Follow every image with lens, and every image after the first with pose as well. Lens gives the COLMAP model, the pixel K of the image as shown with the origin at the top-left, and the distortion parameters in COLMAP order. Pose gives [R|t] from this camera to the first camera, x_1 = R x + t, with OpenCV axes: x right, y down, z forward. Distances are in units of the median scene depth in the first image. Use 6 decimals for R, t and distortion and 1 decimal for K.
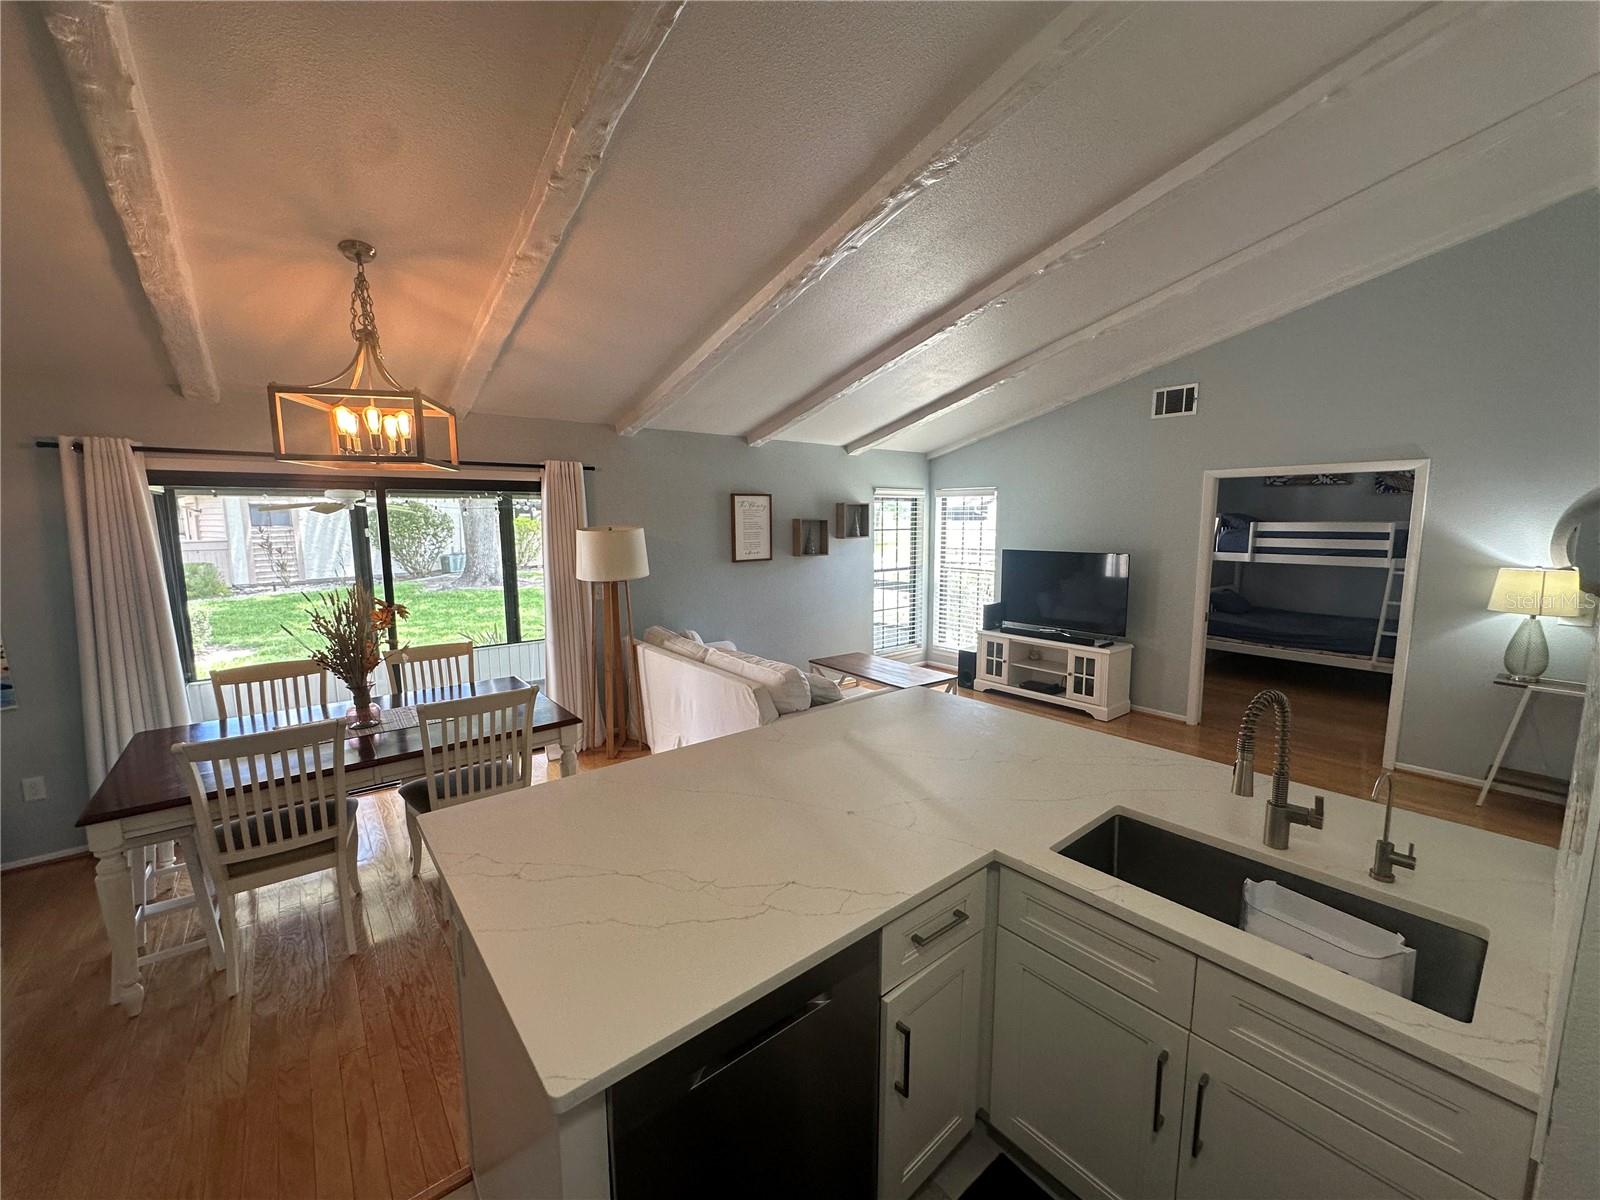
lens RADIAL K [[645.4, 0, 796.5], [0, 645.4, 599.0], [0, 0, 1]] dist [-0.002825, -0.000538]
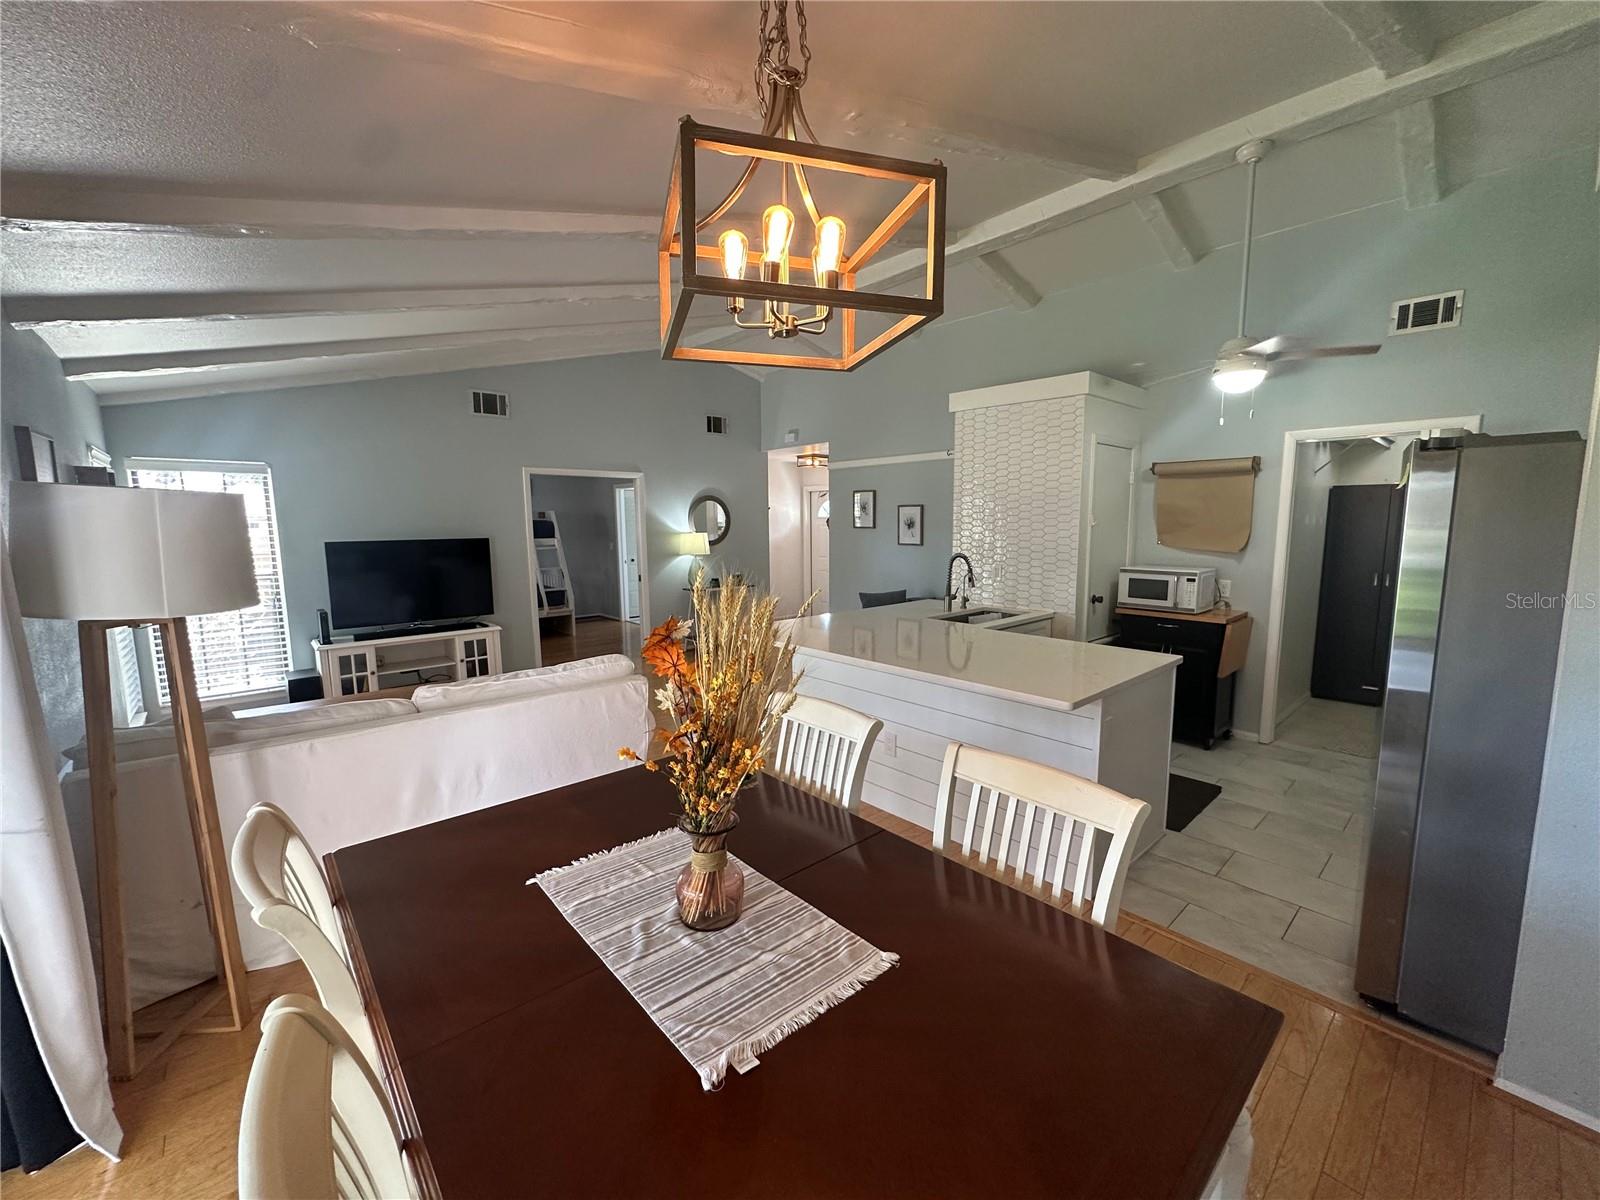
lens RADIAL K [[645.4, 0, 804.7], [0, 645.4, 601.6], [0, 0, 1]] dist [-0.002825, -0.000538]
pose [[-0.048867, -0.124948, 0.990959, -0.590712], [0.136668, 0.981976, 0.130555, -0.031889], [-0.989411, 0.141813, -0.030910, 0.501250]]
